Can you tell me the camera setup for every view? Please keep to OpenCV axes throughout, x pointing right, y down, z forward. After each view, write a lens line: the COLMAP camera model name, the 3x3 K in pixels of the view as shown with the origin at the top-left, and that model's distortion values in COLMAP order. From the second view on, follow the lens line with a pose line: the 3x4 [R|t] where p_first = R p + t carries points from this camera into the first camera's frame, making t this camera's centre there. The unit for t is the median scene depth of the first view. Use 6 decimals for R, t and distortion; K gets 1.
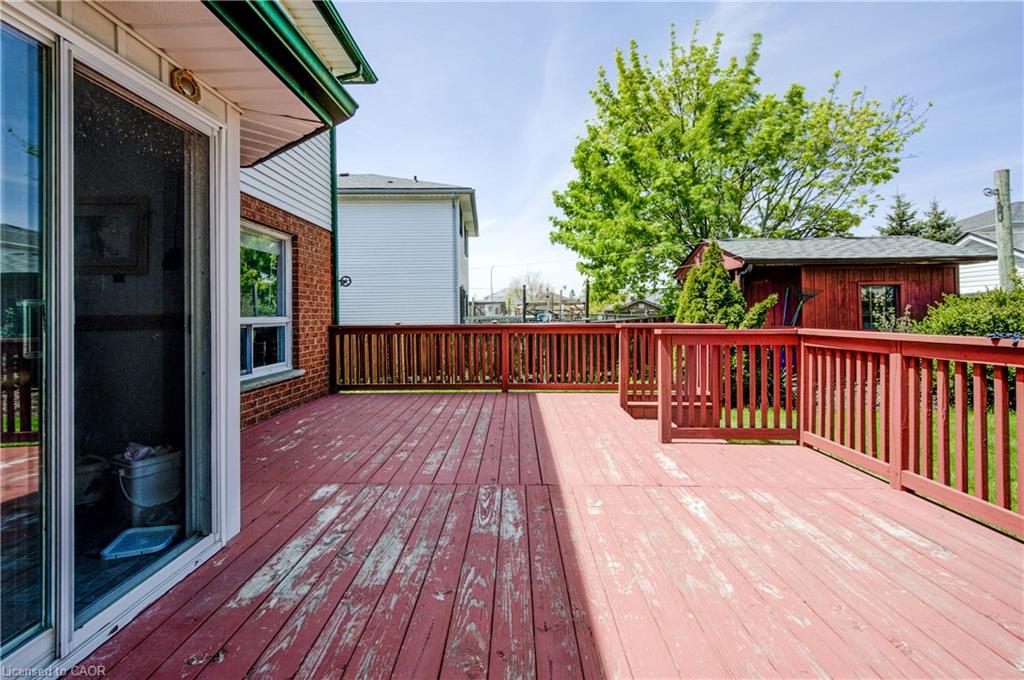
lens RADIAL K [[465.7, 0, 479.1], [0, 465.7, 310.2], [0, 0, 1]] dist [0.008696, -0.001080]
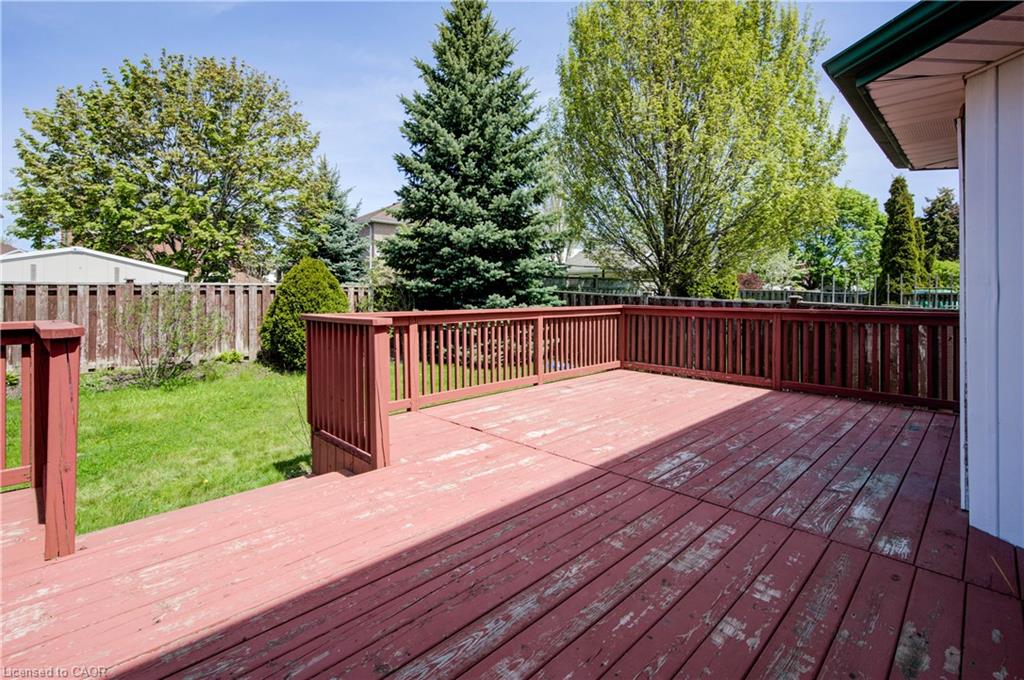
lens RADIAL K [[465.7, 0, 494.9], [0, 465.7, 294.1], [0, 0, 1]] dist [0.008696, -0.001080]
pose [[-0.745548, 0.004787, 0.666435, -0.191982], [0.000745, 0.999980, -0.006349, 0.001249], [-0.666452, -0.004237, -0.745536, 1.060468]]
